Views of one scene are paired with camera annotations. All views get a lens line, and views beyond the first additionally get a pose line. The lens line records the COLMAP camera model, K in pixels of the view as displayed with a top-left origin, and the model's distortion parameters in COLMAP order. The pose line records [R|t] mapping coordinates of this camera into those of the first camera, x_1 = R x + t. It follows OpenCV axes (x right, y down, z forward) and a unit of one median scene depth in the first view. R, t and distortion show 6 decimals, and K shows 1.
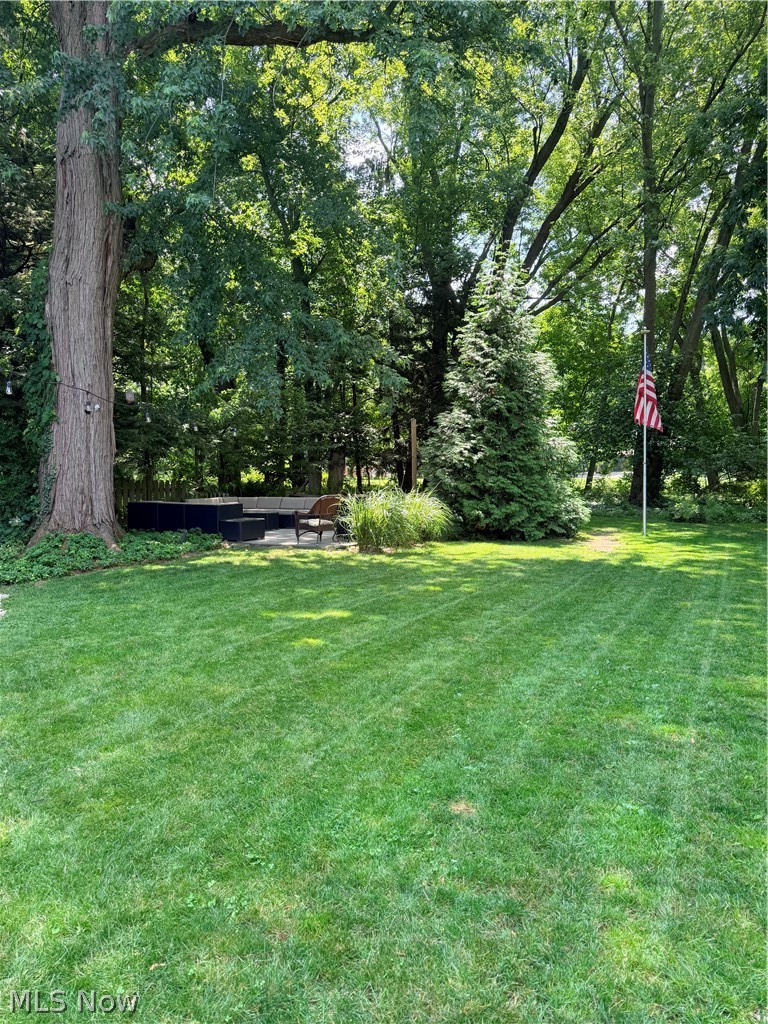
lens RADIAL K [[704.4, 0, 380.2], [0, 704.4, 516.7], [0, 0, 1]] dist [0.042599, -0.002454]
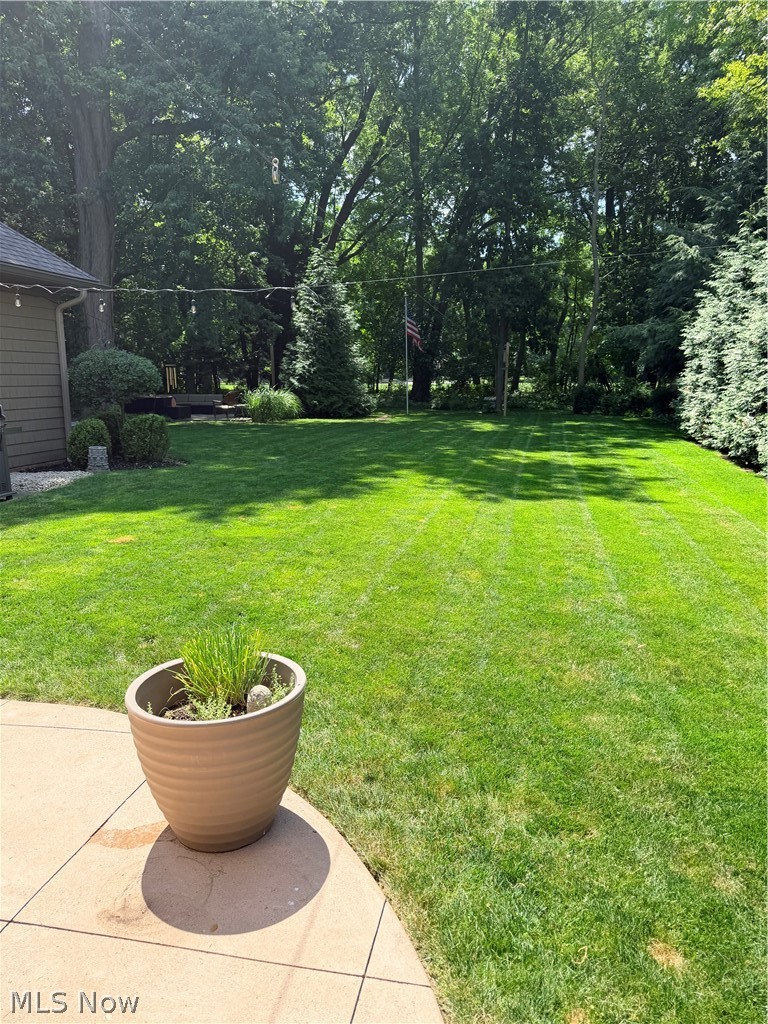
lens RADIAL K [[704.4, 0, 389.5], [0, 704.4, 517.1], [0, 0, 1]] dist [0.042599, -0.002454]
pose [[0.968226, -0.050905, 0.244841, -0.119675], [0.018320, 0.990870, 0.133567, 0.043966], [-0.249405, -0.124837, 0.960319, -0.729425]]
